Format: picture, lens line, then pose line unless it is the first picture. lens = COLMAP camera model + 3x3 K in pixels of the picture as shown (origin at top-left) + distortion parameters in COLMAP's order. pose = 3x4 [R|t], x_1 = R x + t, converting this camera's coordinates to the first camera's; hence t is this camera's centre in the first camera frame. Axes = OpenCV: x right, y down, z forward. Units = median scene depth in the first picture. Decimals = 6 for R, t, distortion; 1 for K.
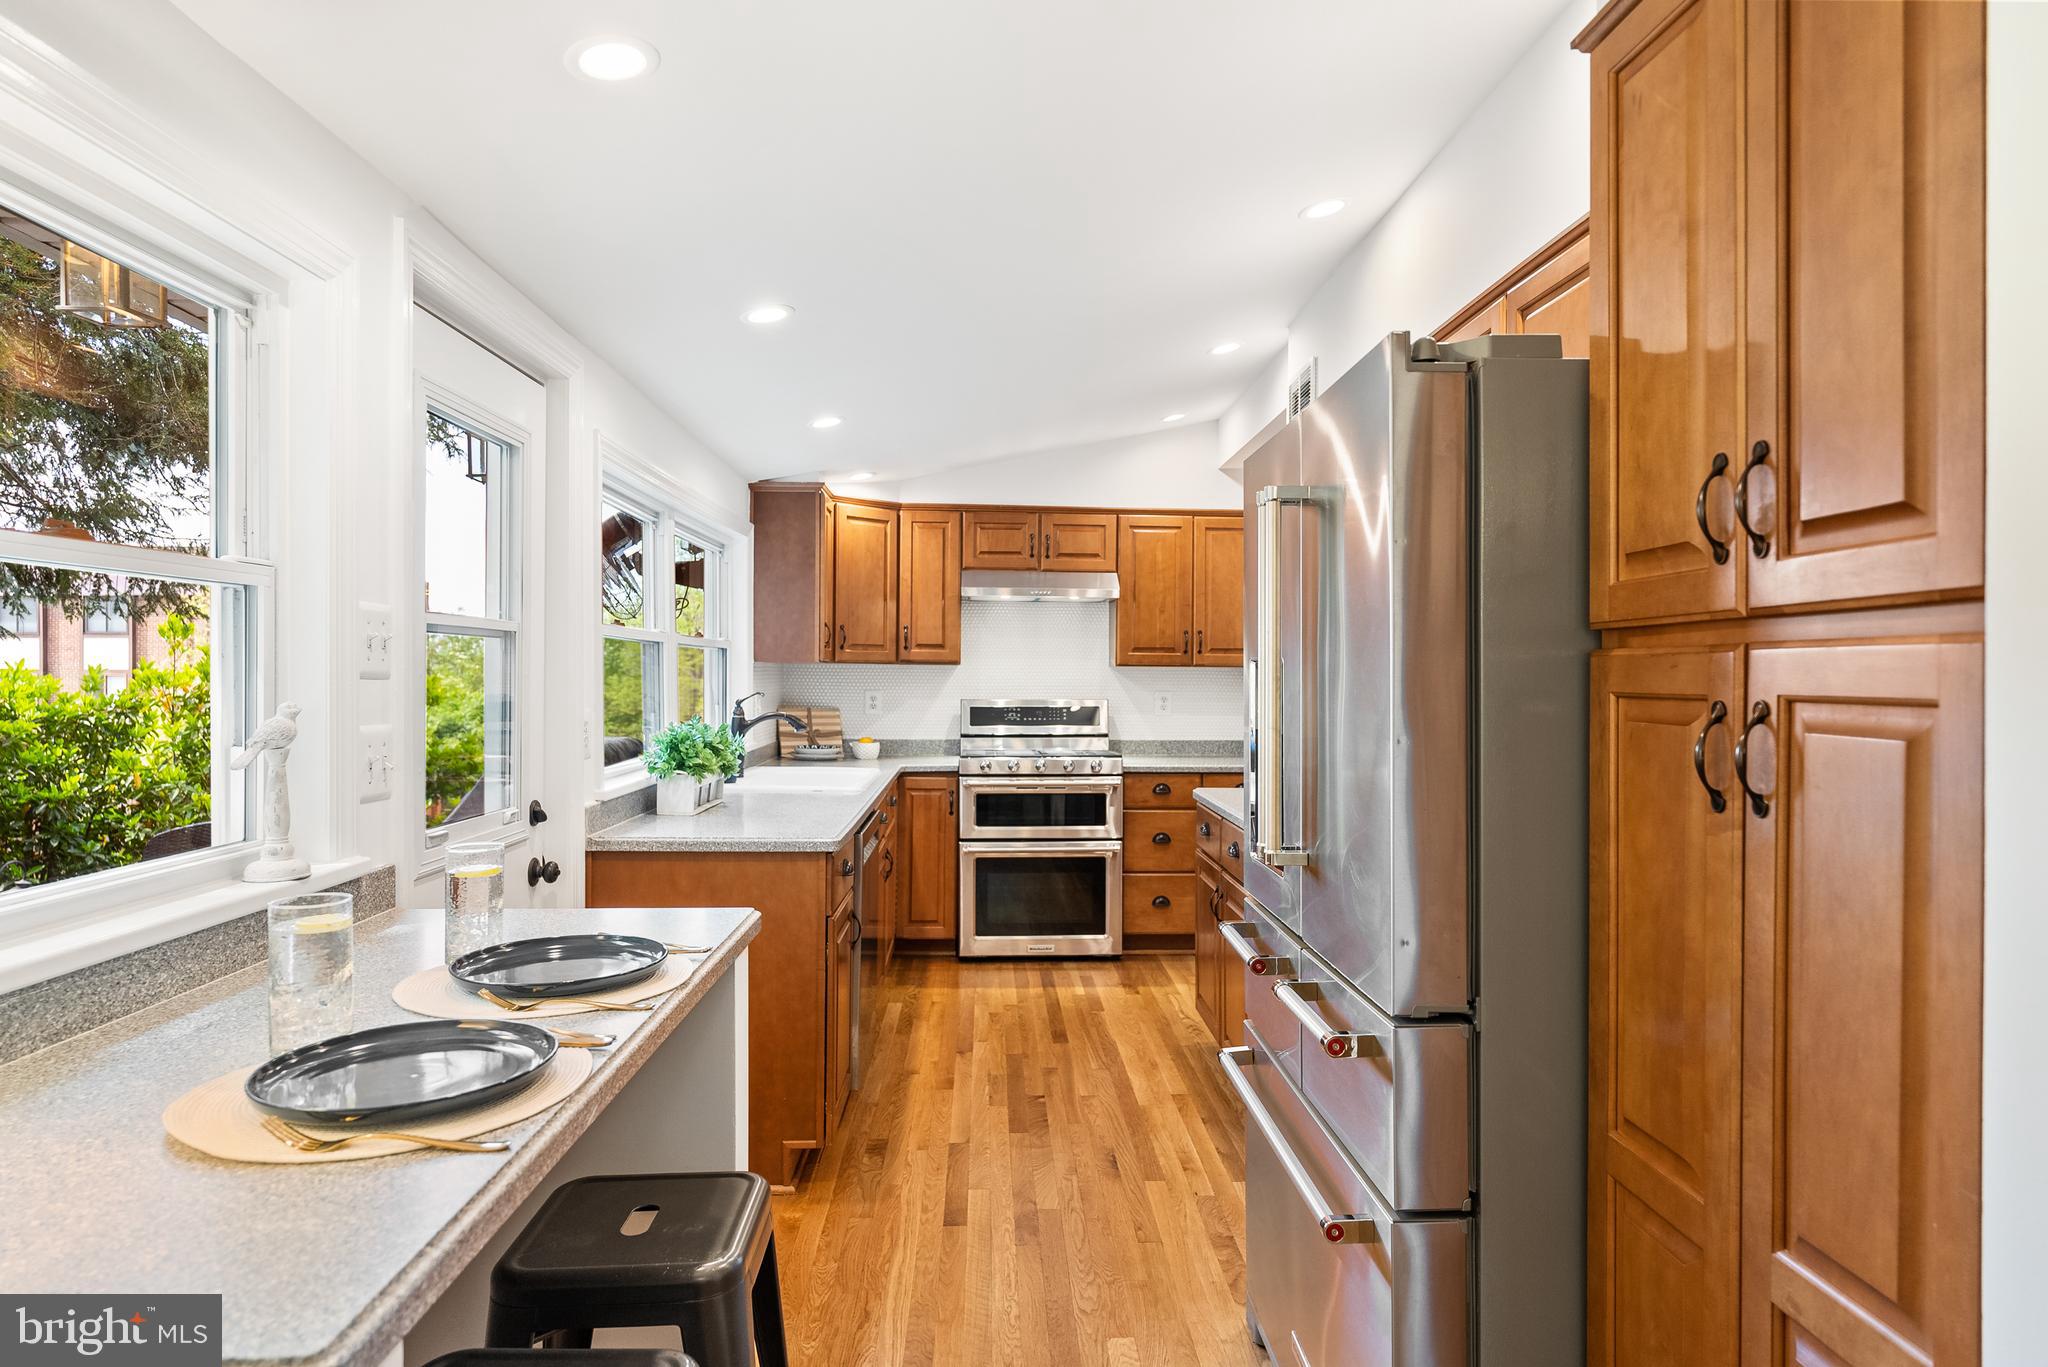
lens RADIAL K [[1205.8, 0, 1030.8], [0, 1205.8, 668.1], [0, 0, 1]] dist [-0.004208, 0.002629]
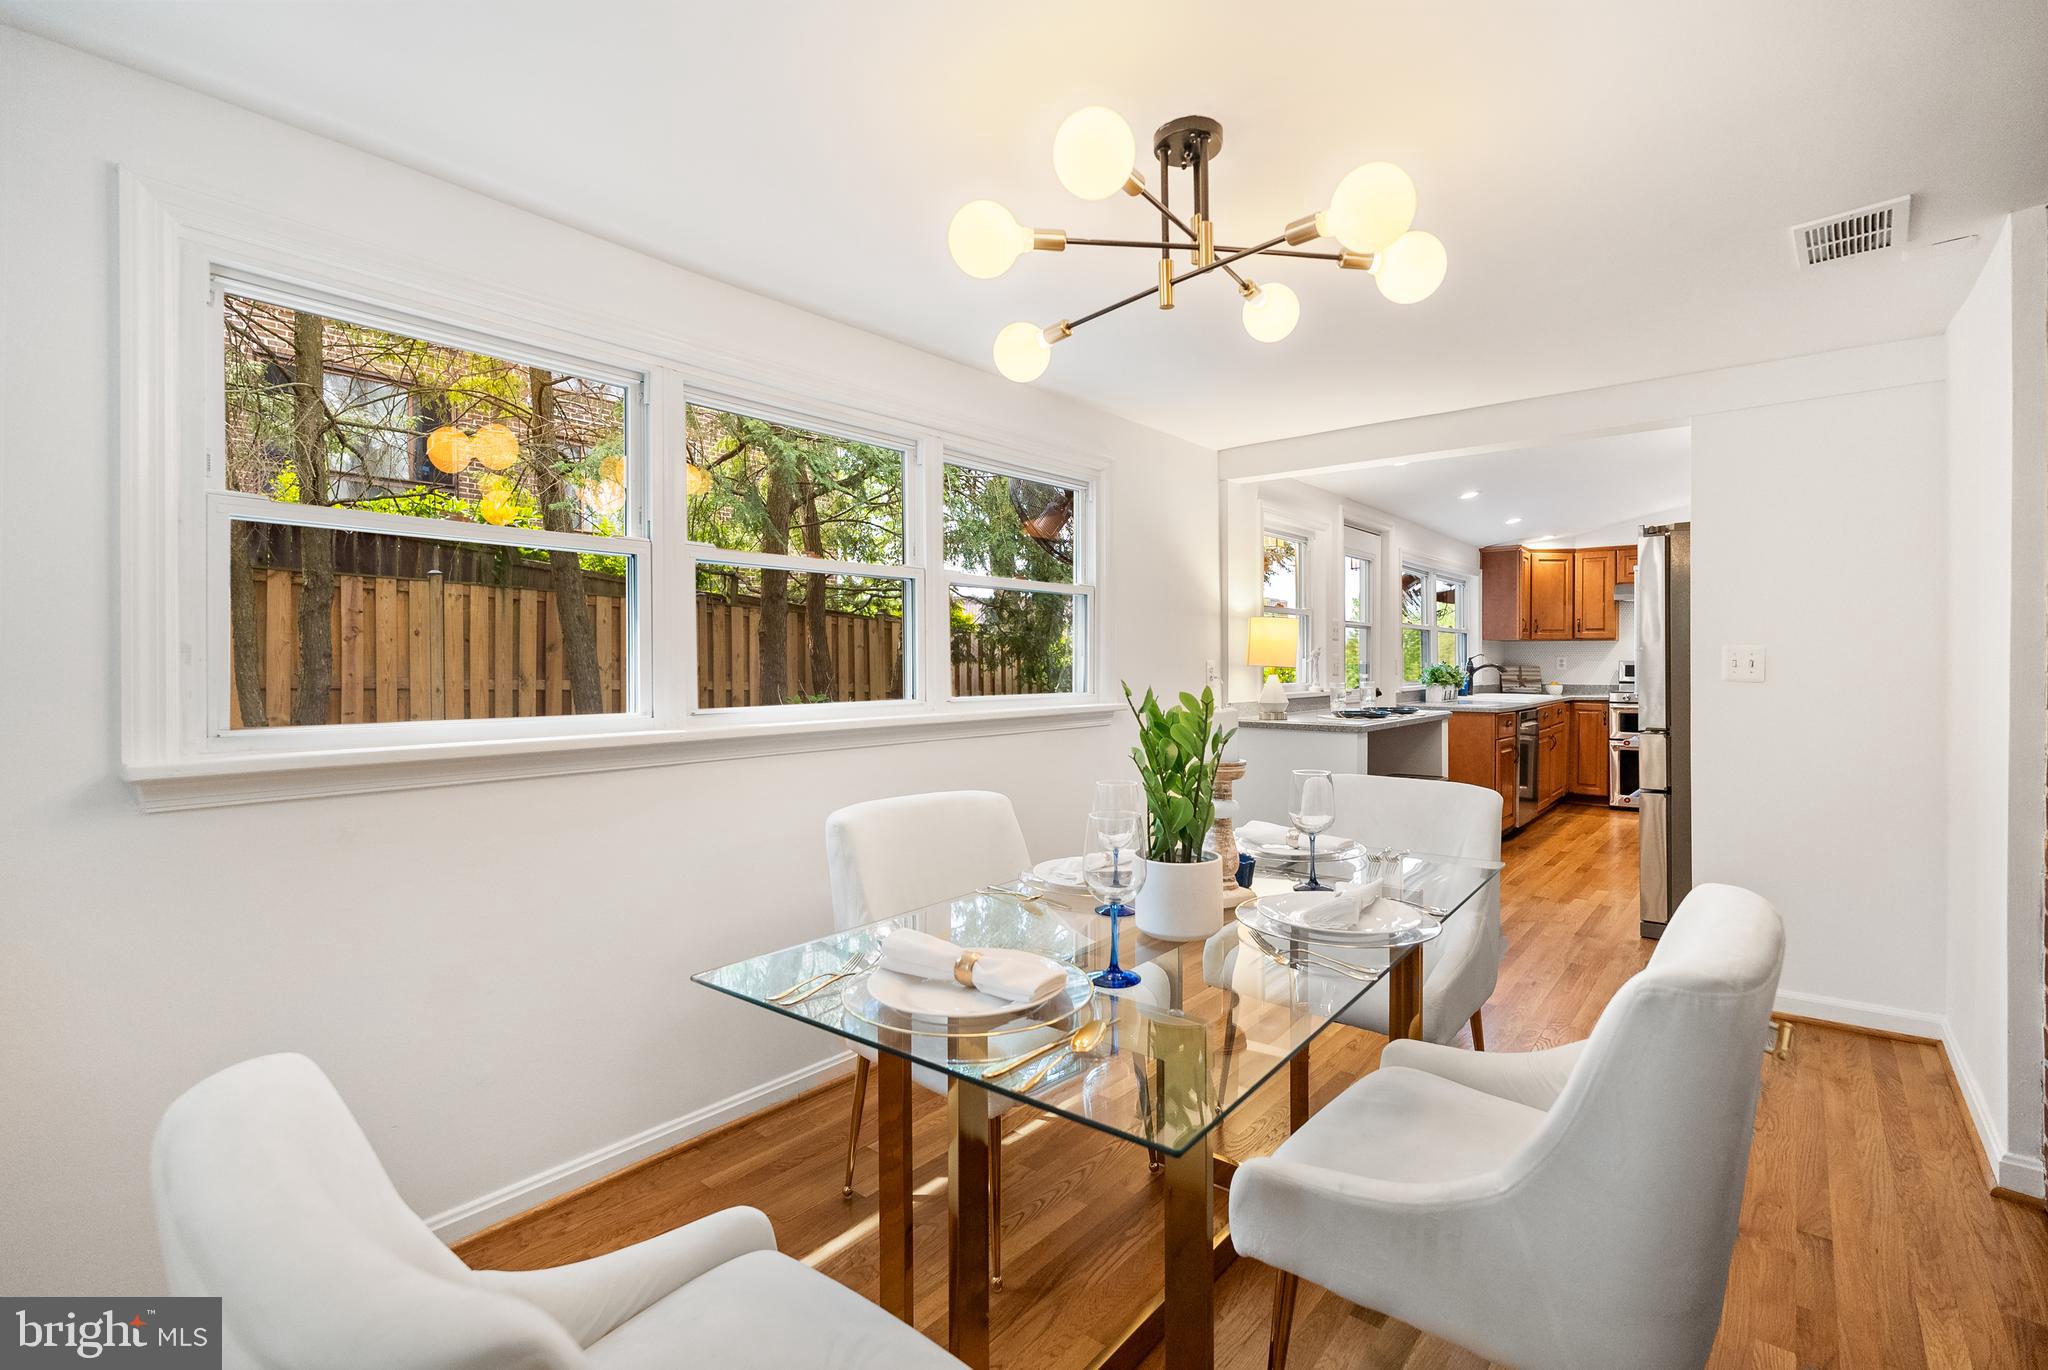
lens RADIAL K [[924.4, 0, 1039.6], [0, 924.4, 672.6], [0, 0, 1]] dist [-0.002888, 0.000409]
pose [[0.752176, -0.001039, -0.658962, 0.203212], [0.009781, 0.999906, 0.009588, 0.024270], [0.658890, -0.013657, 0.752115, -0.558621]]
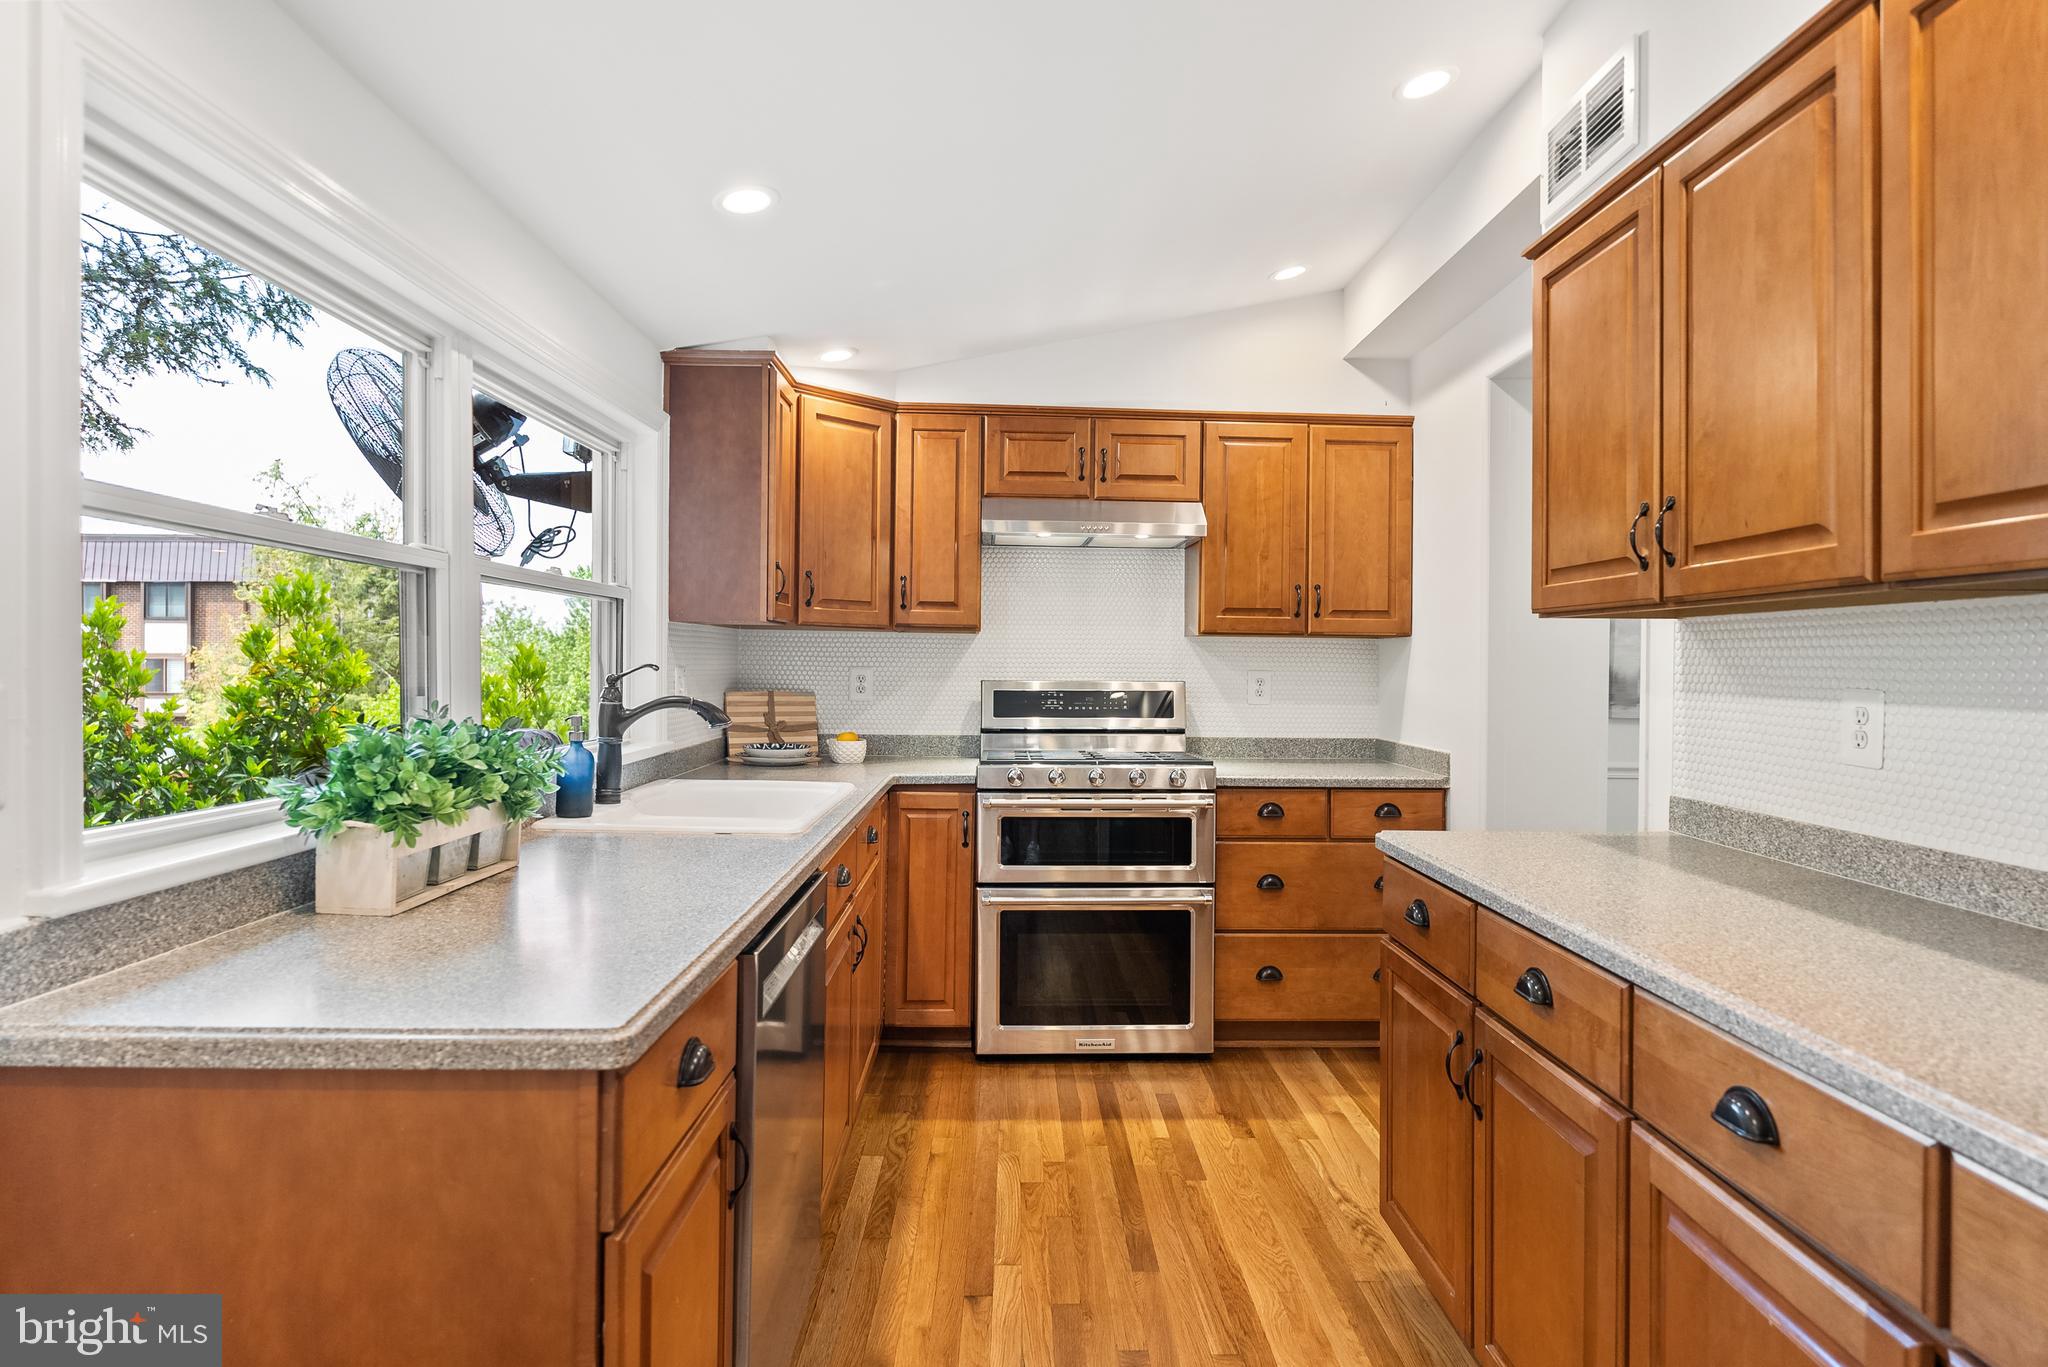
lens RADIAL K [[1124.6, 0, 1022.5], [0, 1124.6, 672.9], [0, 0, 1]] dist [-0.007362, 0.003653]
pose [[0.999571, 0.004112, -0.028985, -0.015370], [-0.003727, 0.999904, 0.013354, 0.013690], [0.029037, -0.013241, 0.999491, 0.363882]]
